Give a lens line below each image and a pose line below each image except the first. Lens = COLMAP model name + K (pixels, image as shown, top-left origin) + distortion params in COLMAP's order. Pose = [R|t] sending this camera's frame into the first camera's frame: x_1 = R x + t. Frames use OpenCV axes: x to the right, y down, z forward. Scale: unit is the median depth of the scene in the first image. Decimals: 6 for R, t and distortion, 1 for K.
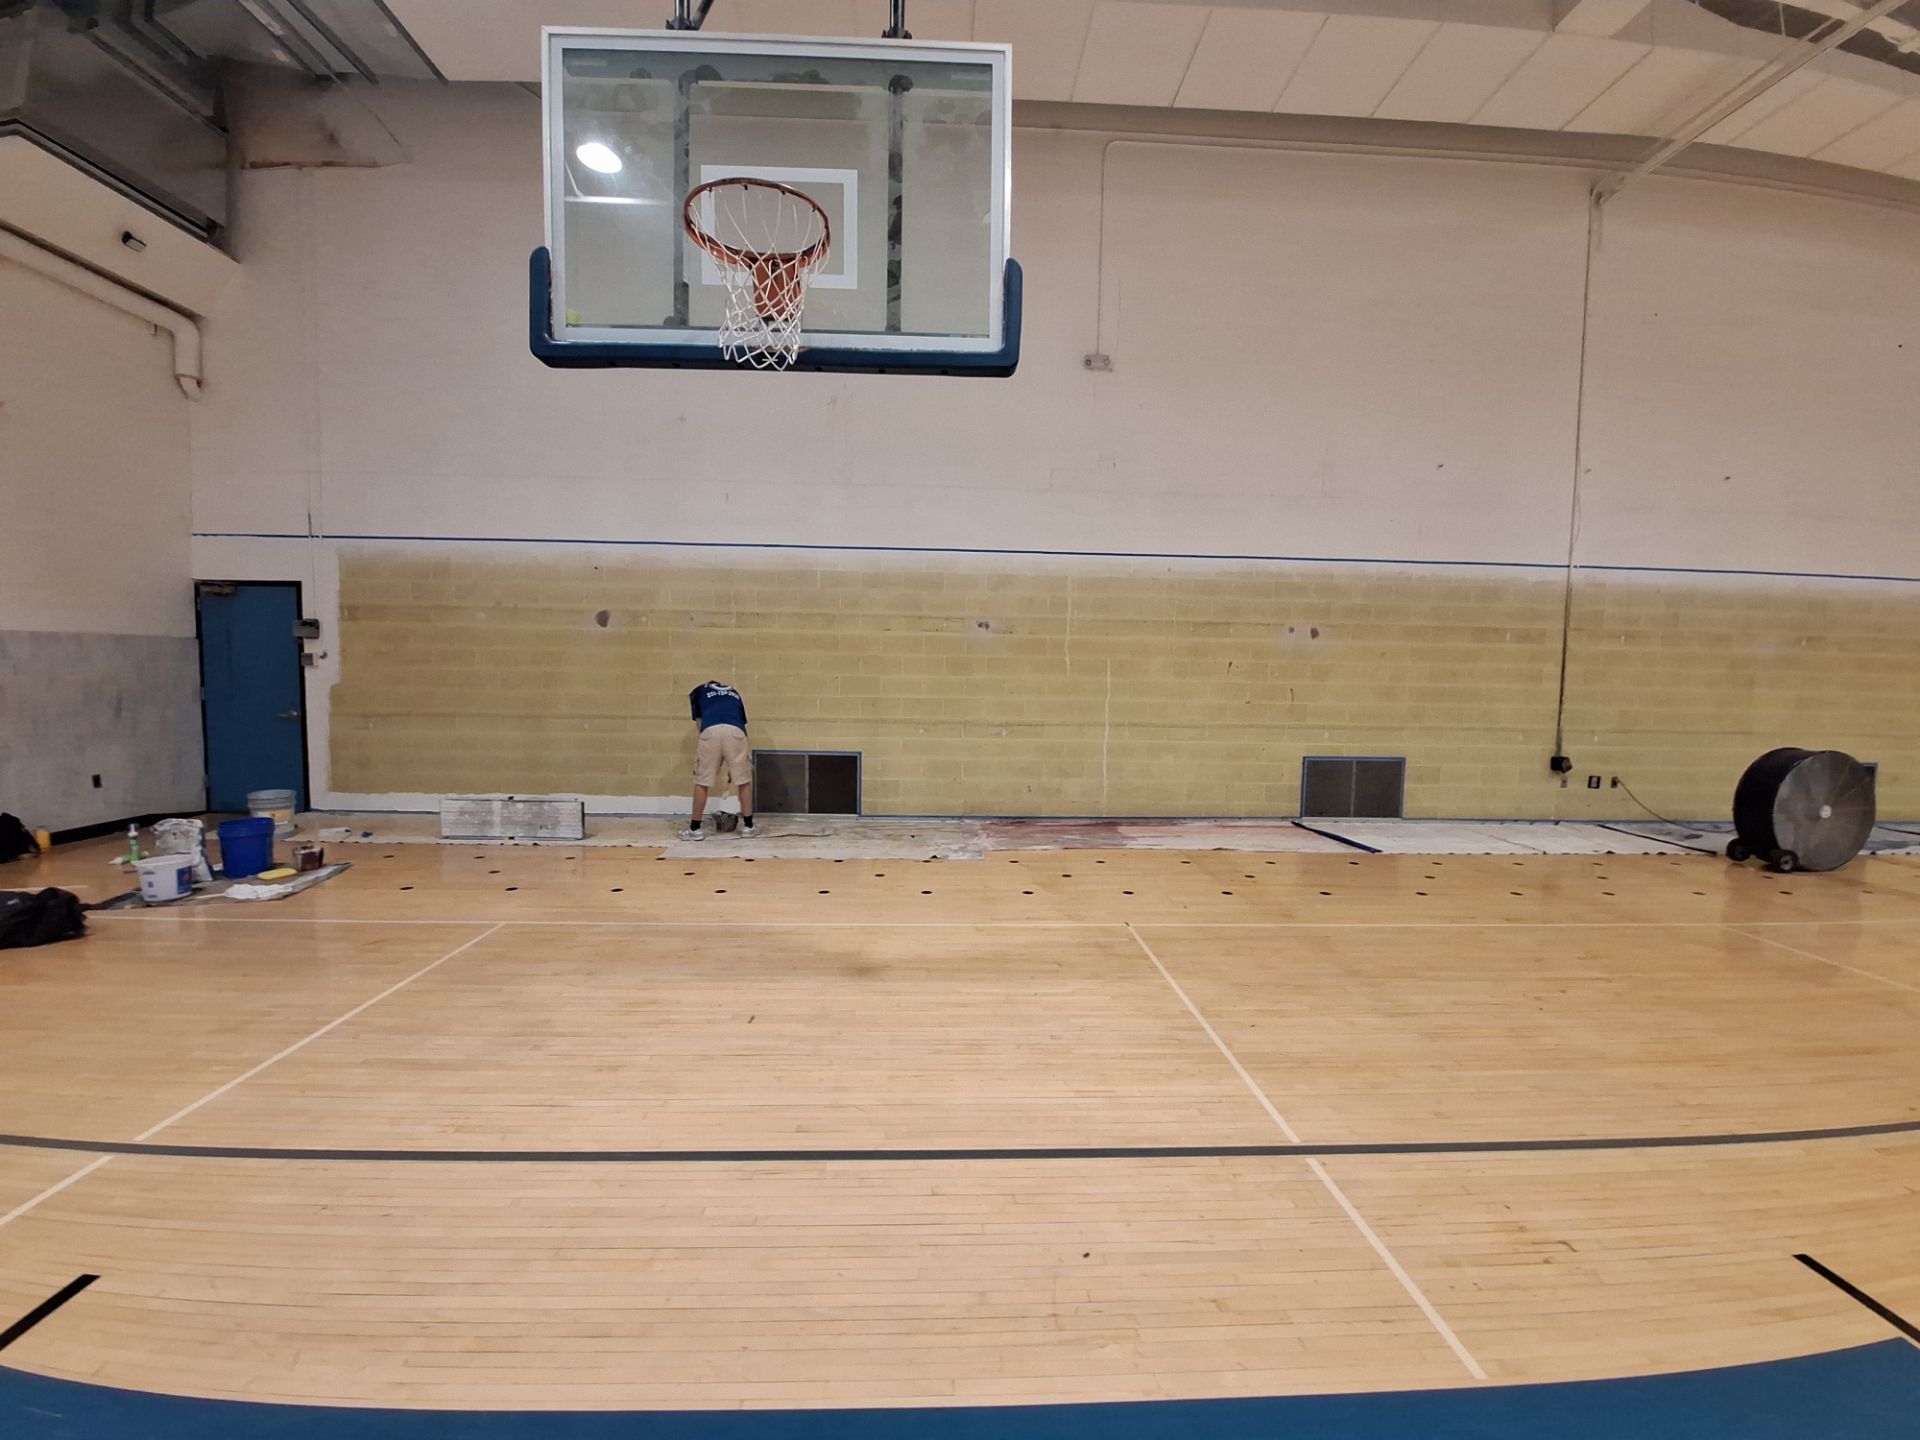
lens RADIAL K [[775.6, 0, 958.4], [0, 775.6, 719.1], [0, 0, 1]] dist [-0.001047, -0.009194]
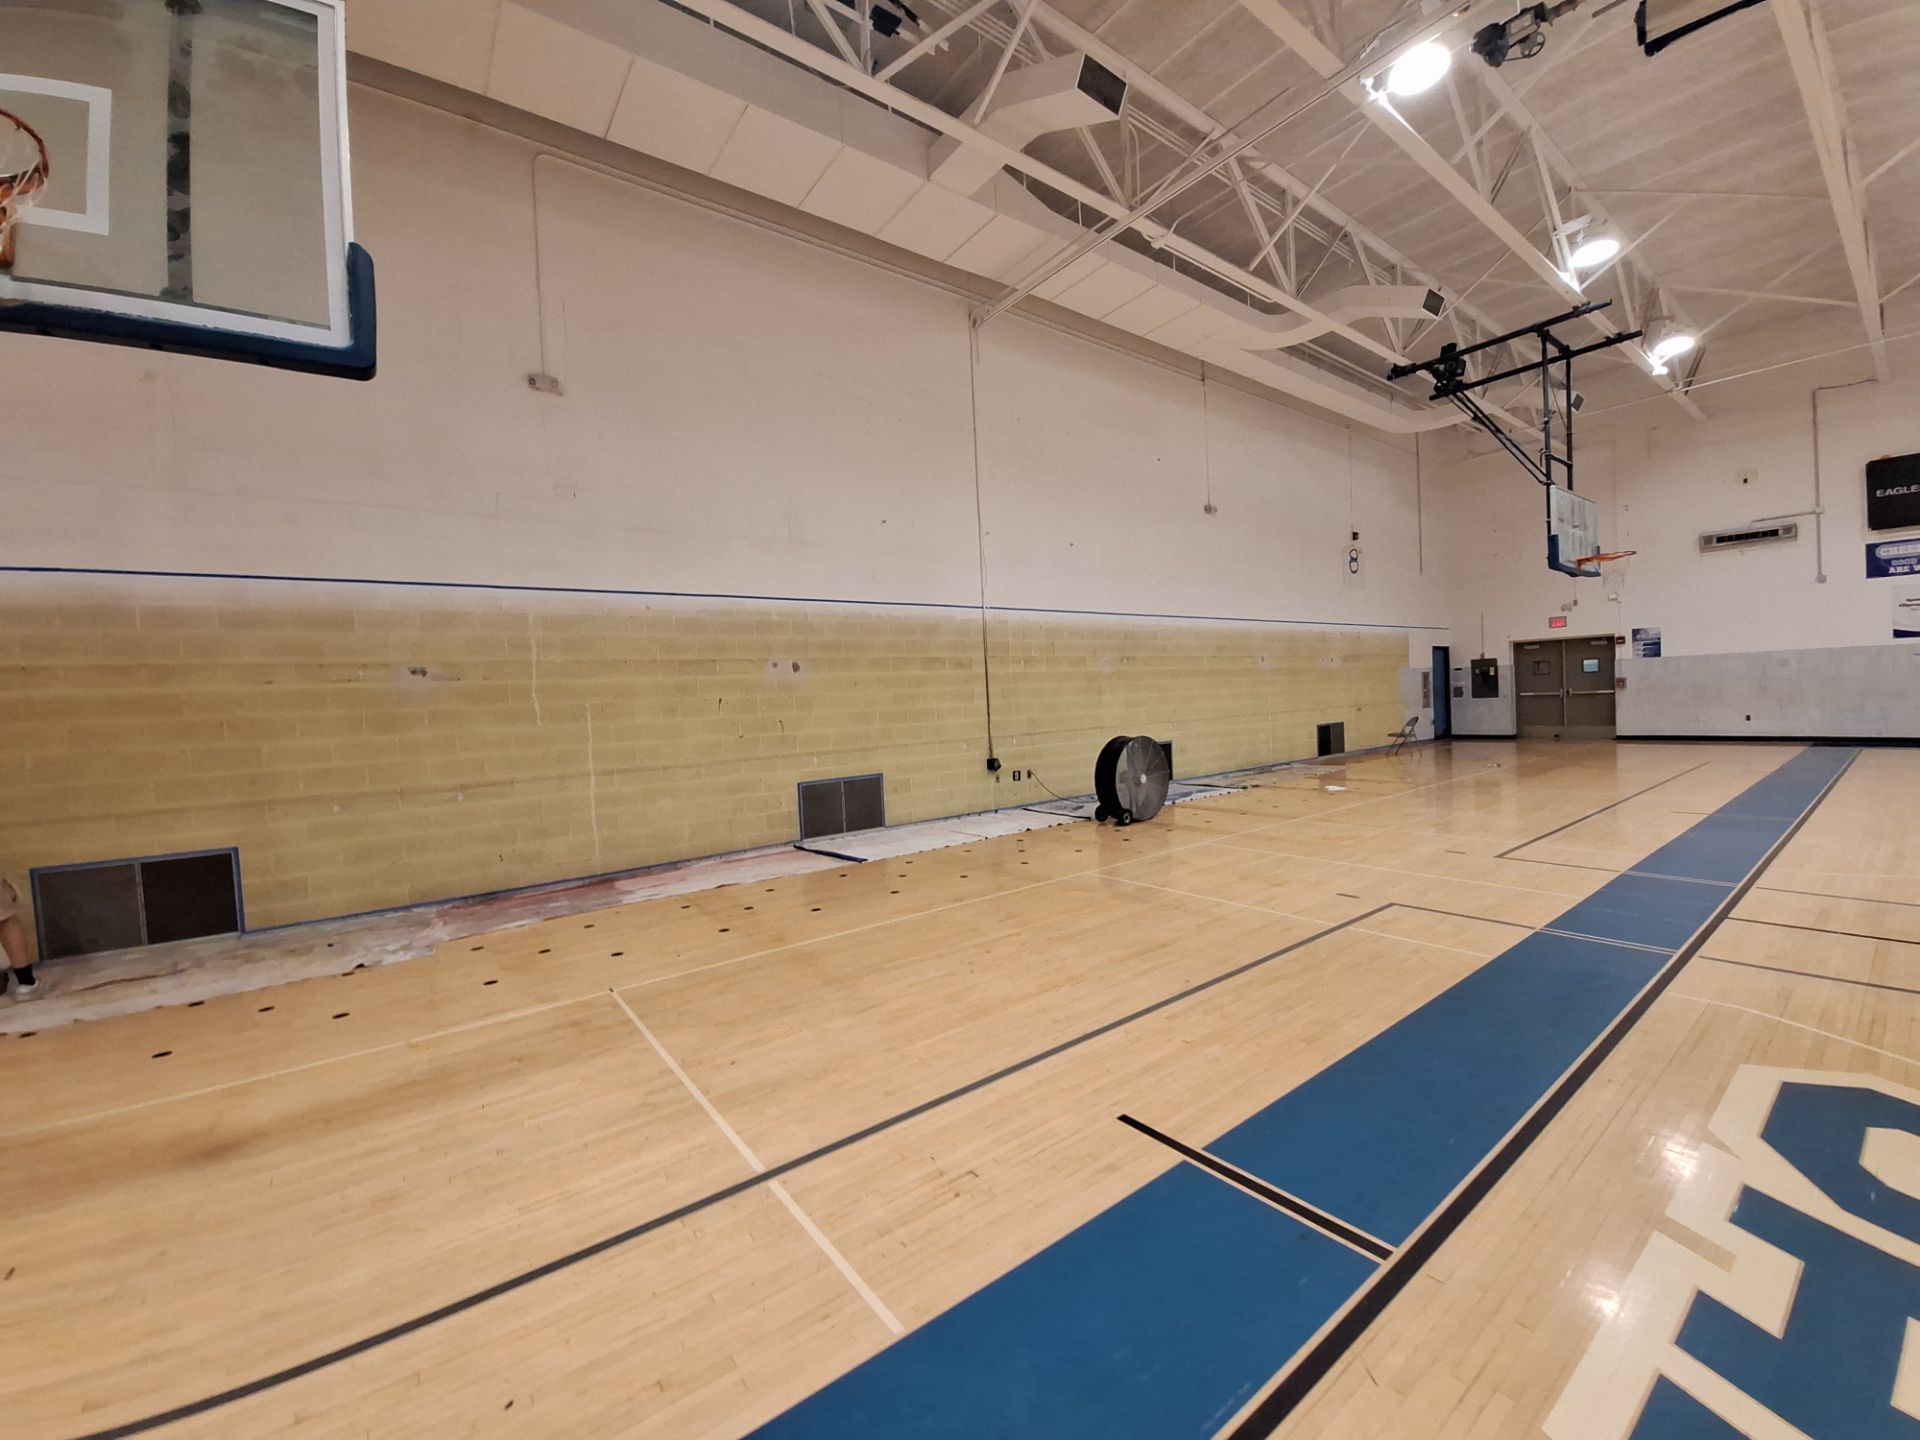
lens RADIAL K [[775.6, 0, 958.4], [0, 775.6, 719.1], [0, 0, 1]] dist [-0.001047, -0.009194]
pose [[0.818423, -0.071701, 0.570126, 0.031312], [0.098034, 0.995061, -0.015586, -0.000793], [-0.566192, 0.068648, 0.821410, -0.007111]]
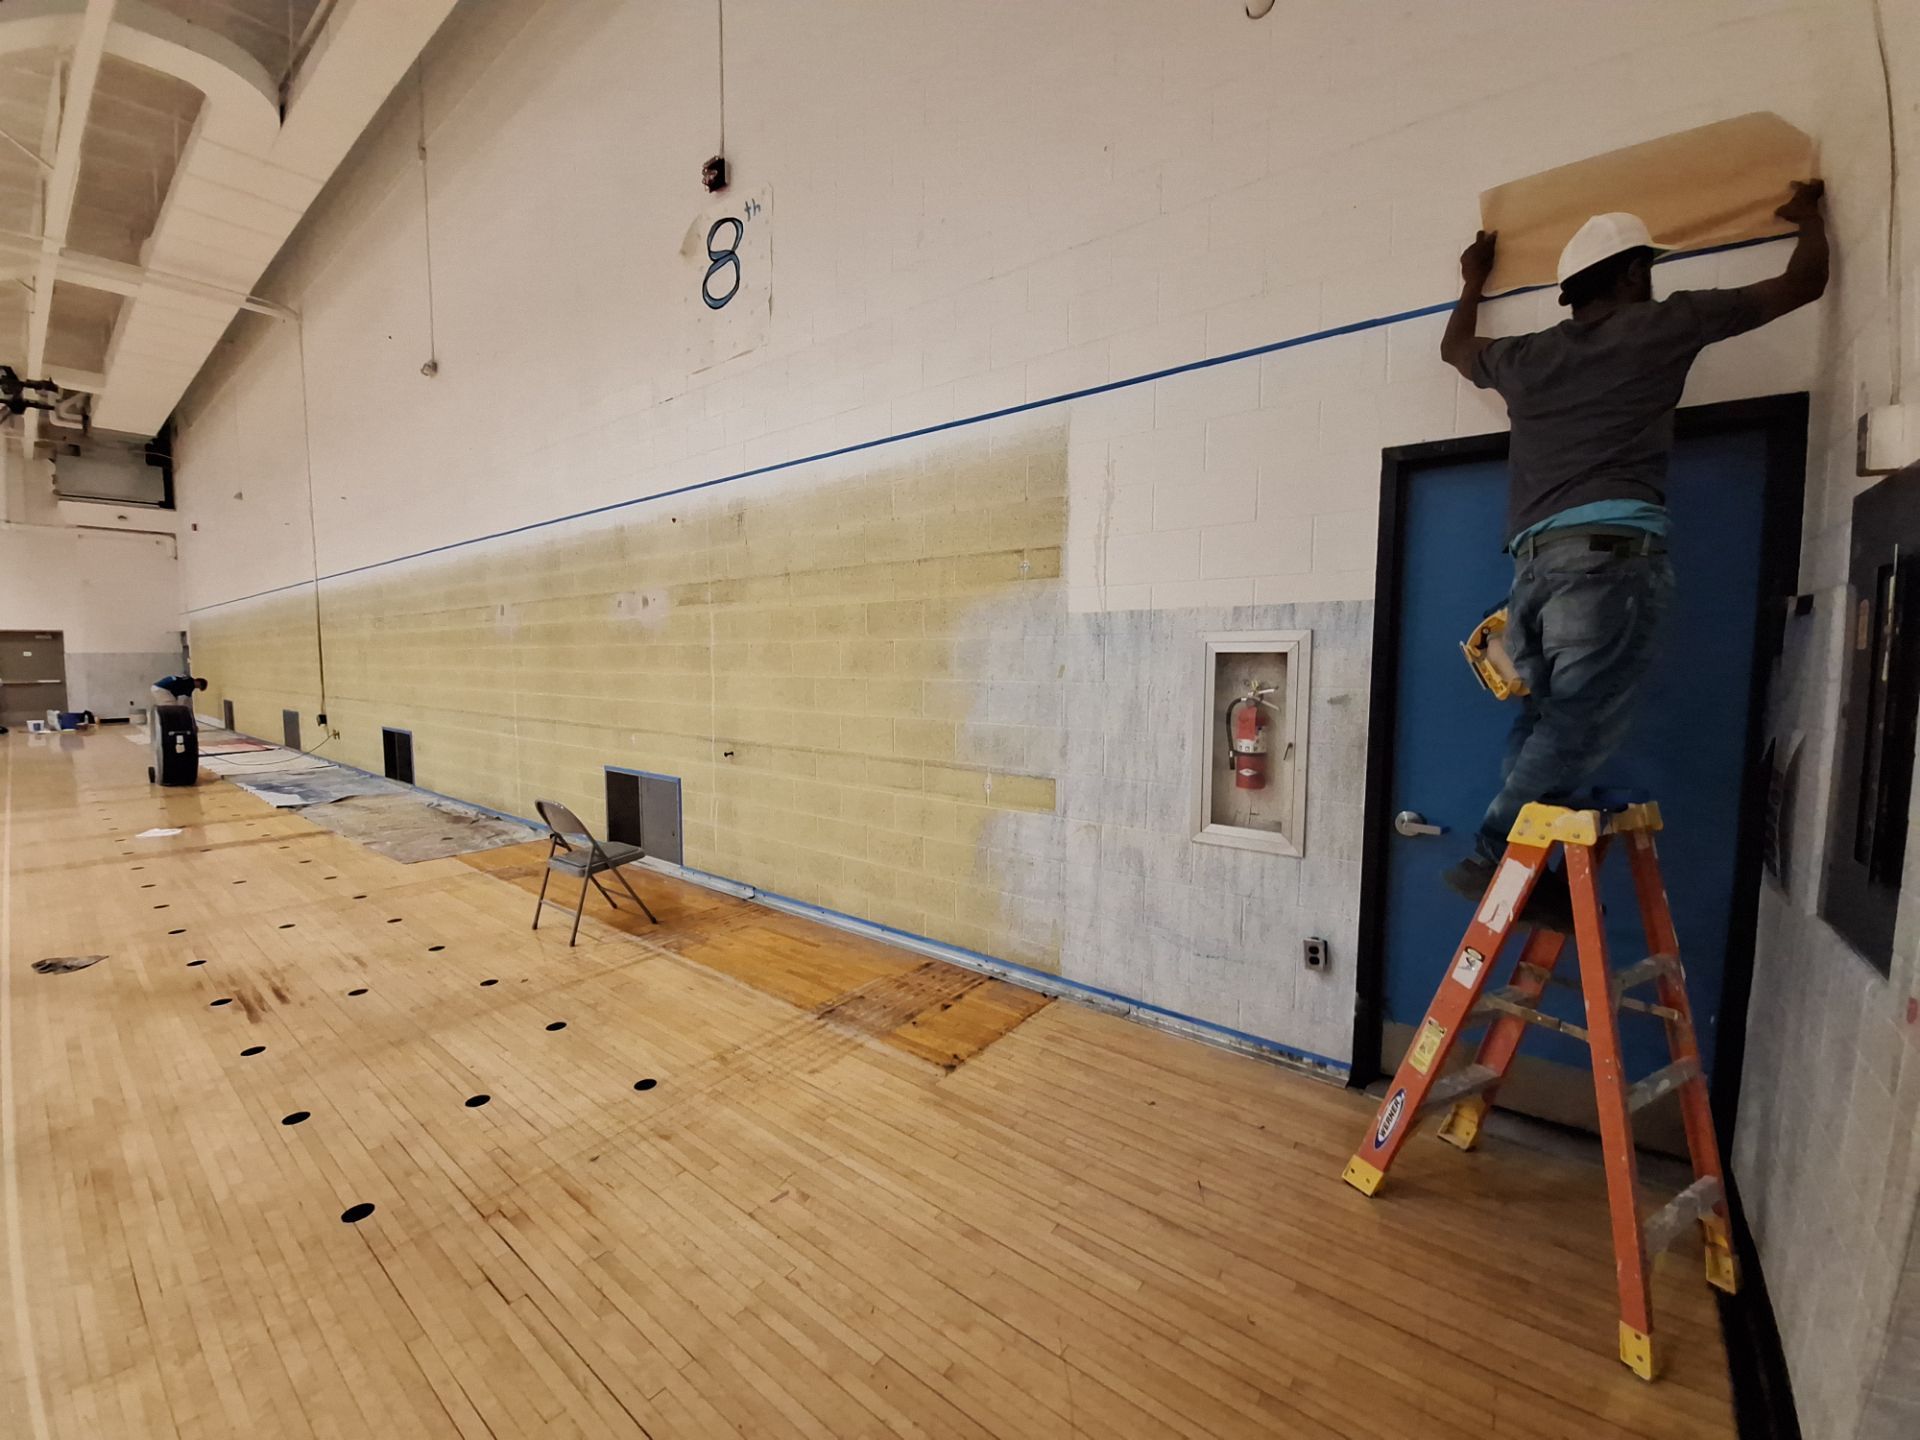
lens RADIAL K [[775.6, 0, 958.4], [0, 775.6, 719.1], [0, 0, 1]] dist [-0.001047, -0.009194]
pose [[0.748707, 0.033458, -0.662056, 3.562804], [-0.029983, 0.999413, 0.016600, -0.000320], [0.662223, 0.007422, 0.749270, 0.978165]]
